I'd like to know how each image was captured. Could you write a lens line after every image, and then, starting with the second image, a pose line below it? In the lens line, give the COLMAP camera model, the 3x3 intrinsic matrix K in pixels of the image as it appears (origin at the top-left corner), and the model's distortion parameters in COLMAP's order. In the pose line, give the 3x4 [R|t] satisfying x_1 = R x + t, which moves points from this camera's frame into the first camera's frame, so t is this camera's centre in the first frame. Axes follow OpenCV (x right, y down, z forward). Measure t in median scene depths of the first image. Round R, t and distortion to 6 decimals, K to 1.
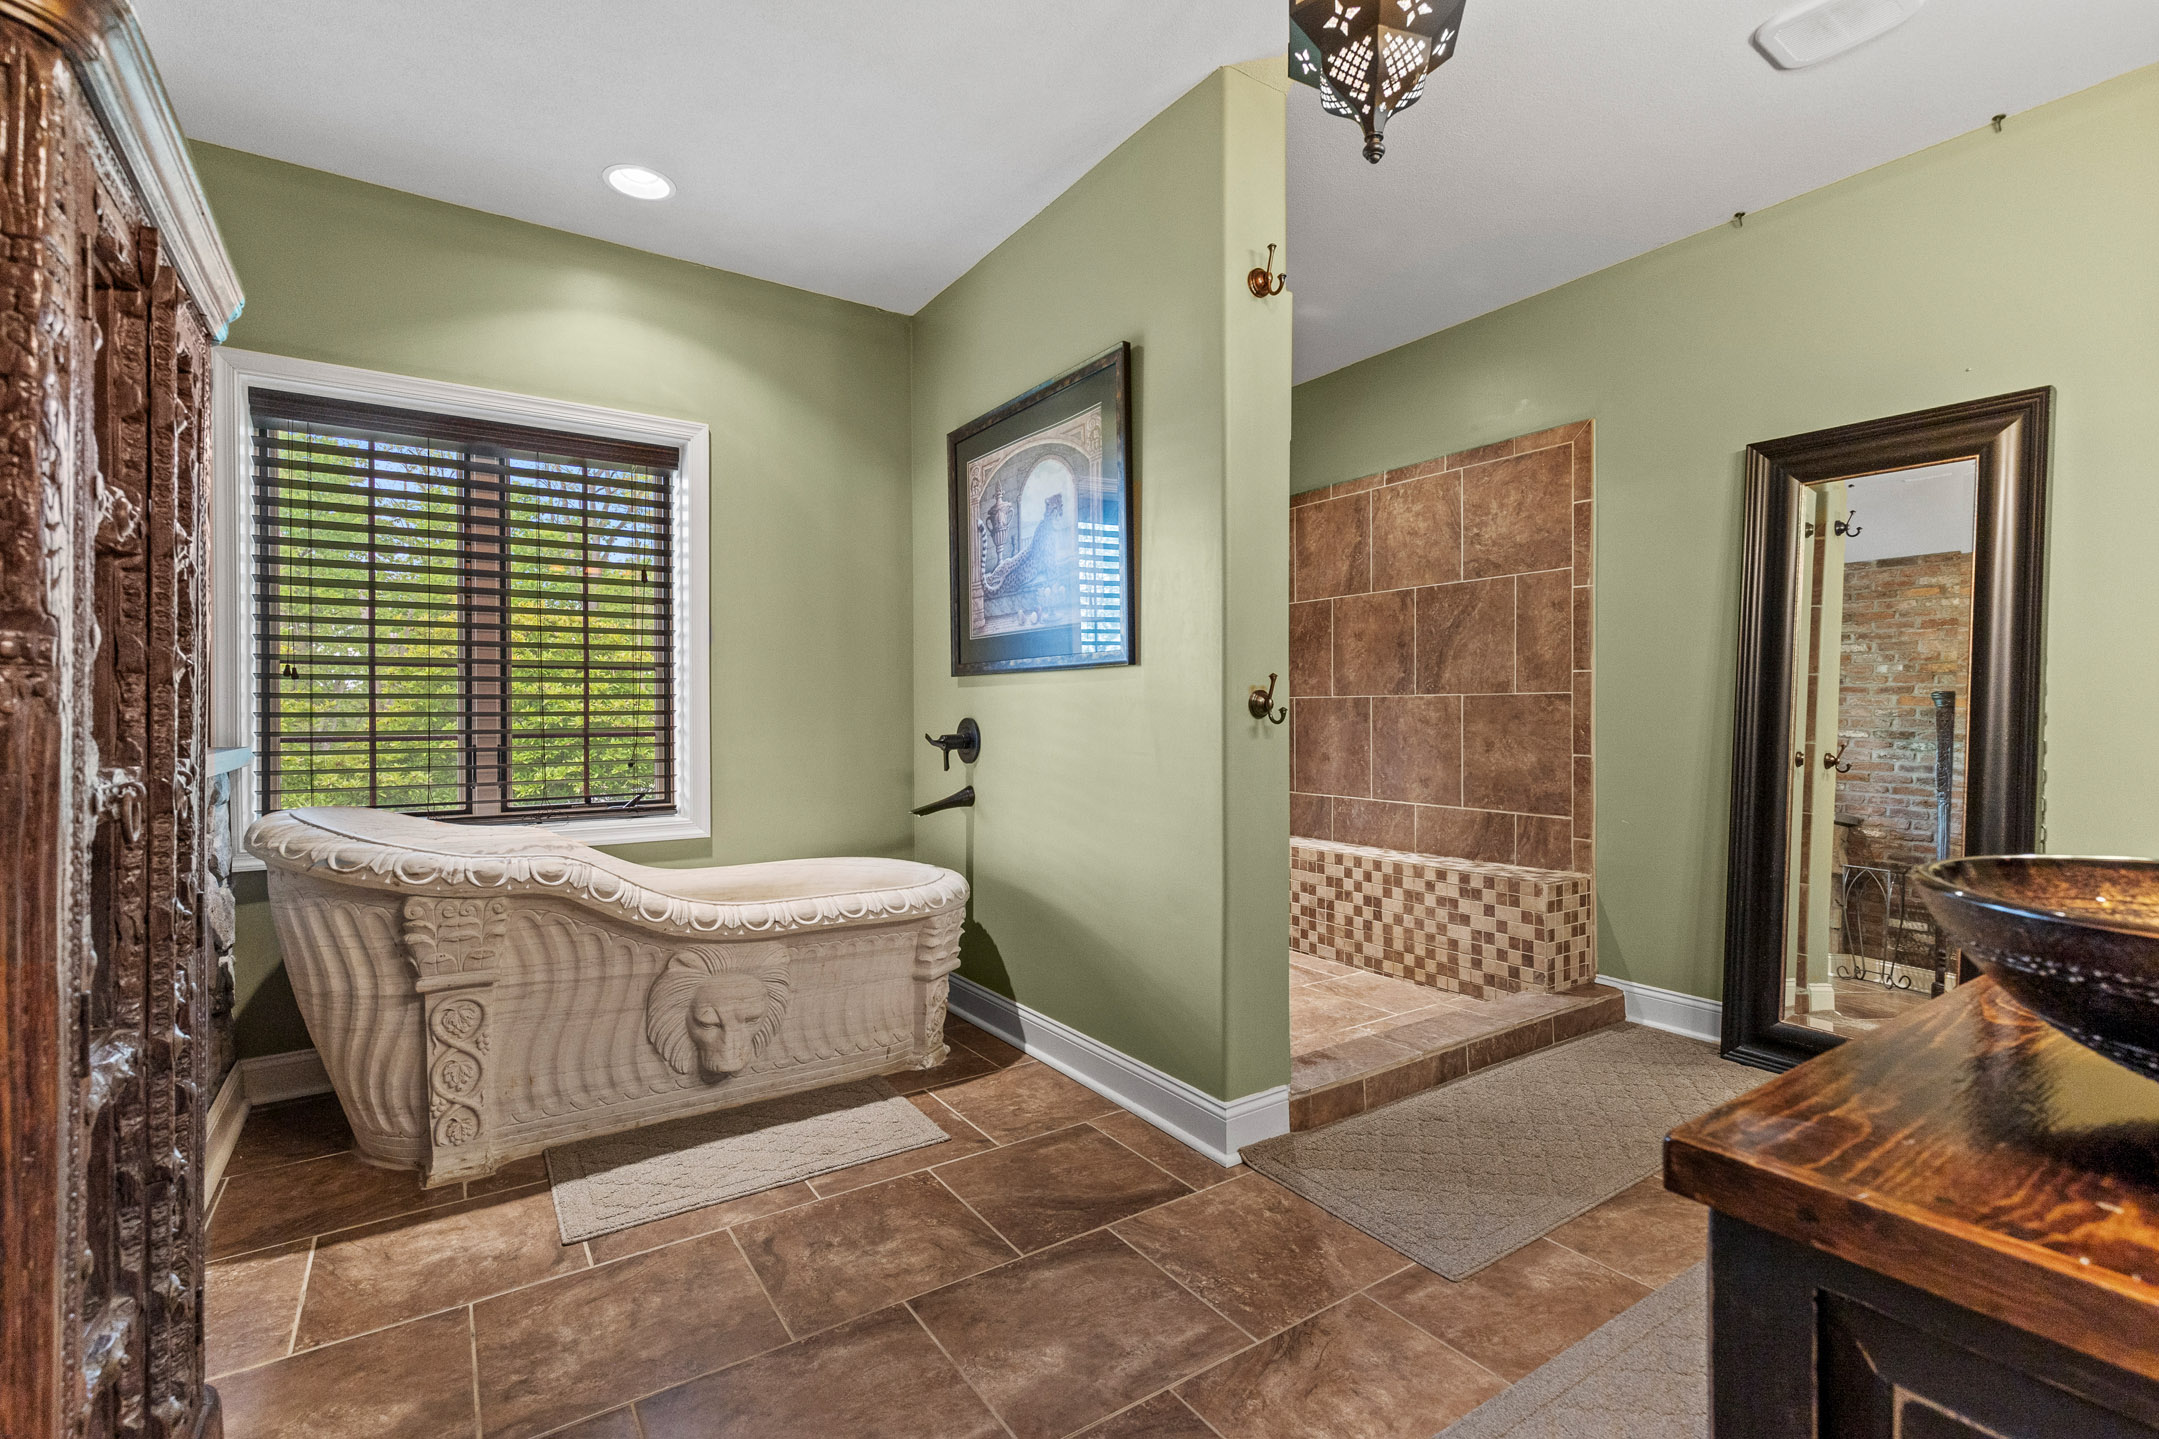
lens RADIAL K [[984.2, 0, 1092.5], [0, 984.2, 721.4], [0, 0, 1]] dist [0.002575, 0.000110]
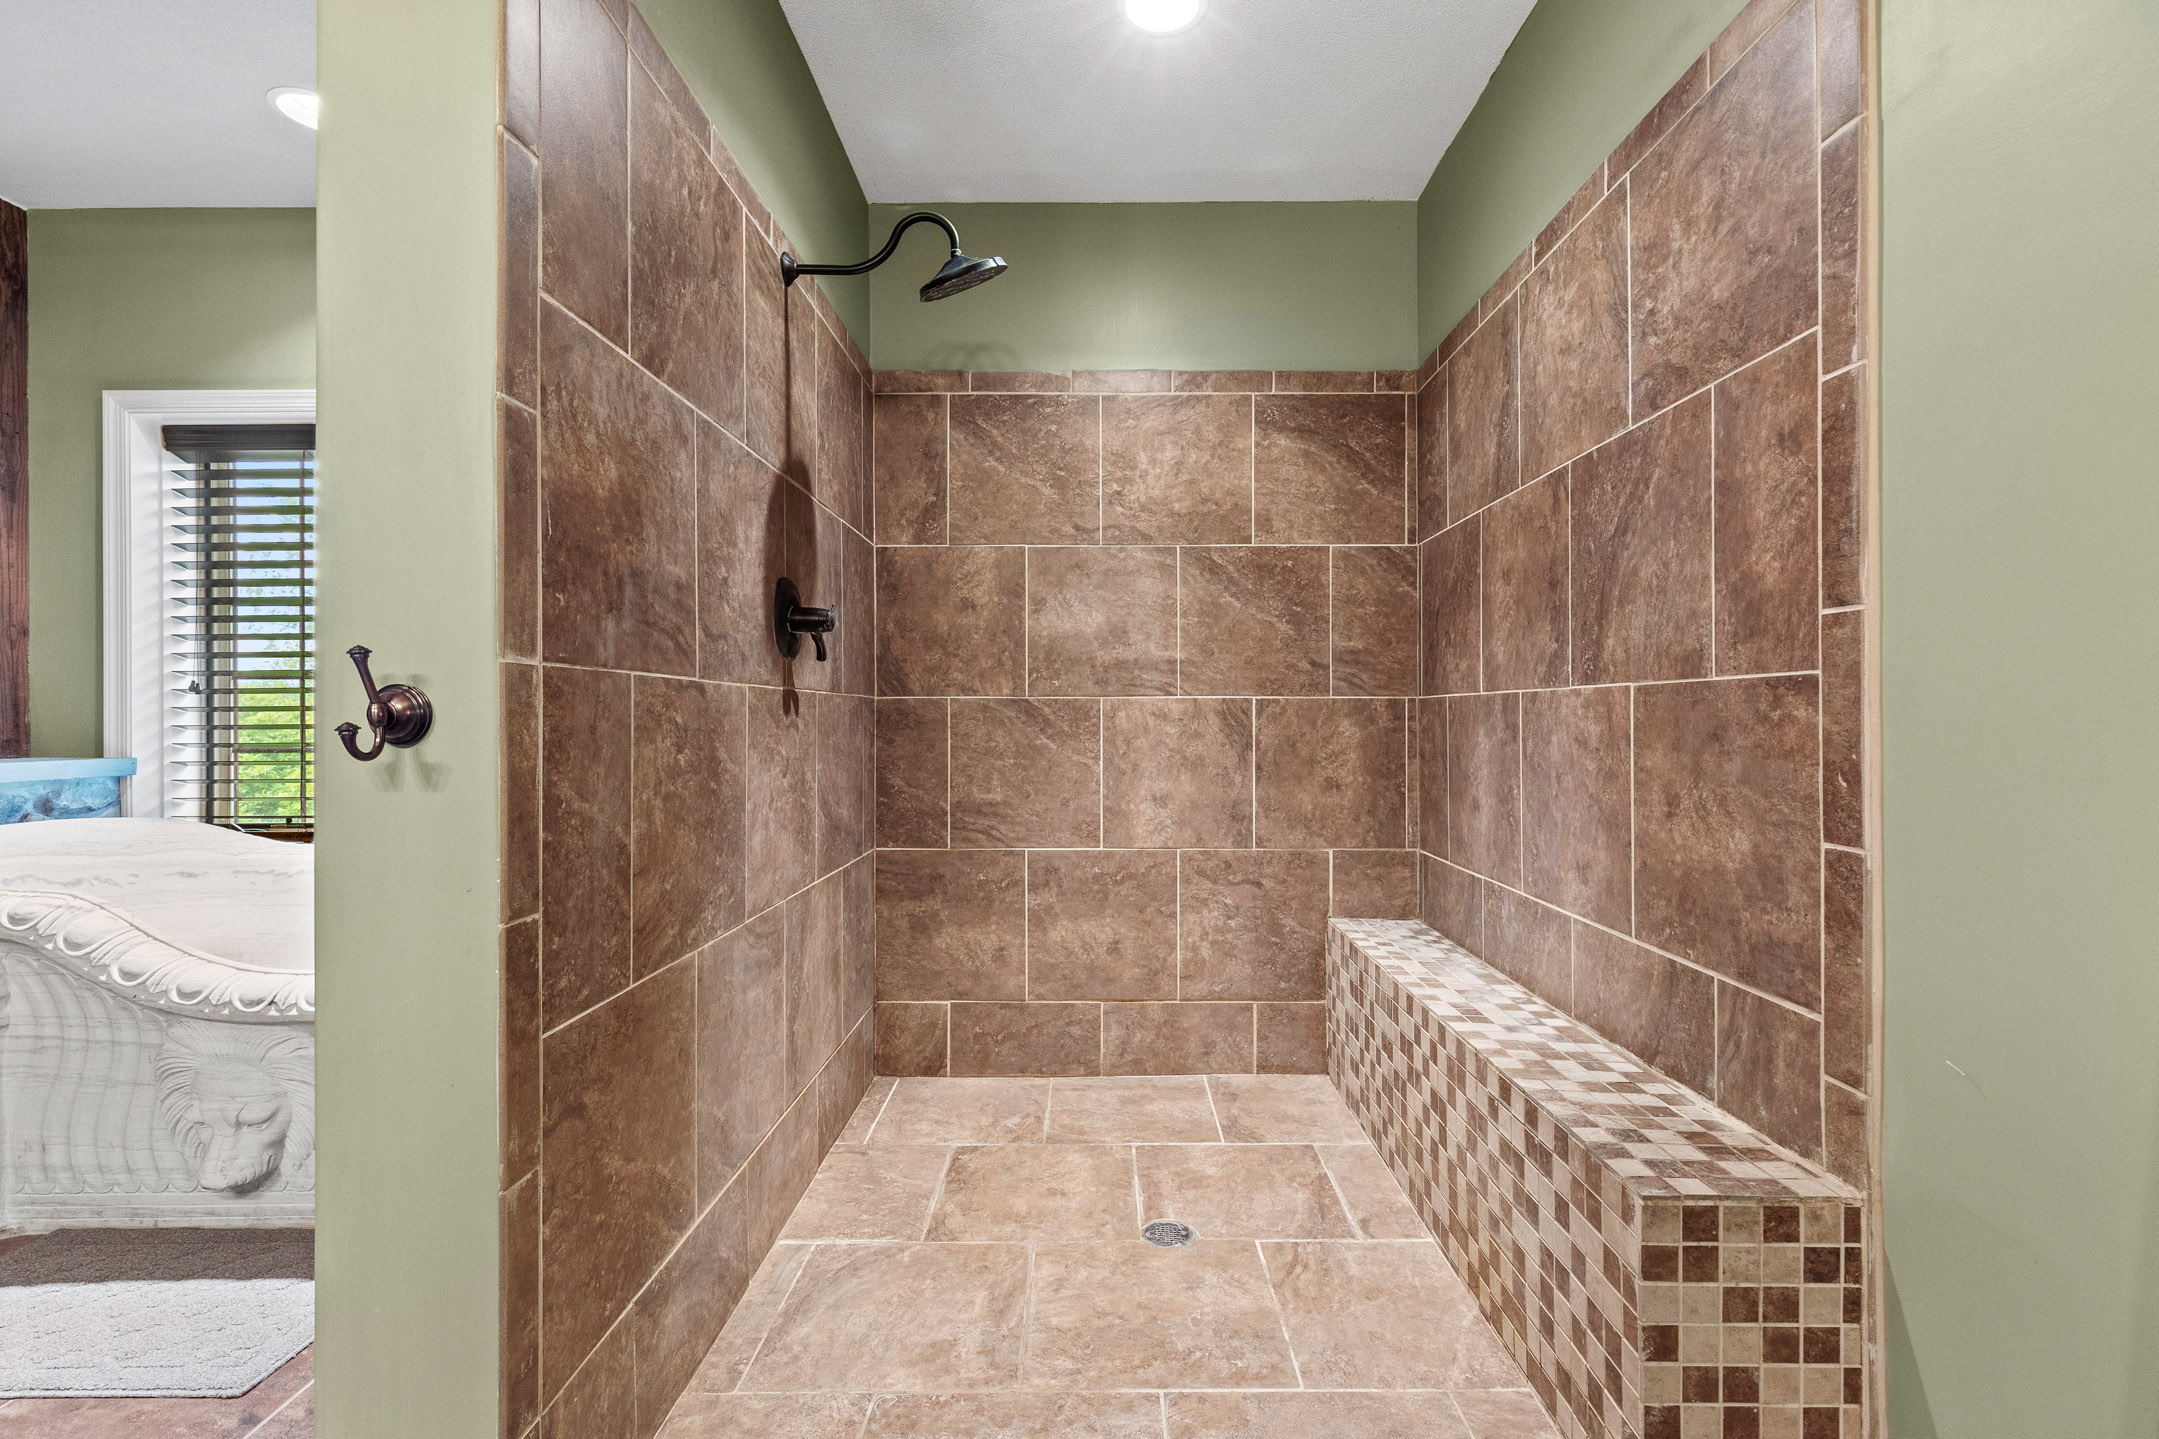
lens RADIAL K [[984.2, 0, 1092.5], [0, 984.2, 721.4], [0, 0, 1]] dist [0.002575, 0.000110]
pose [[0.821397, -0.000114, -0.570357, 0.469297], [-0.001876, 0.999994, -0.002902, -0.009476], [0.570354, 0.003454, 0.821392, 0.544632]]
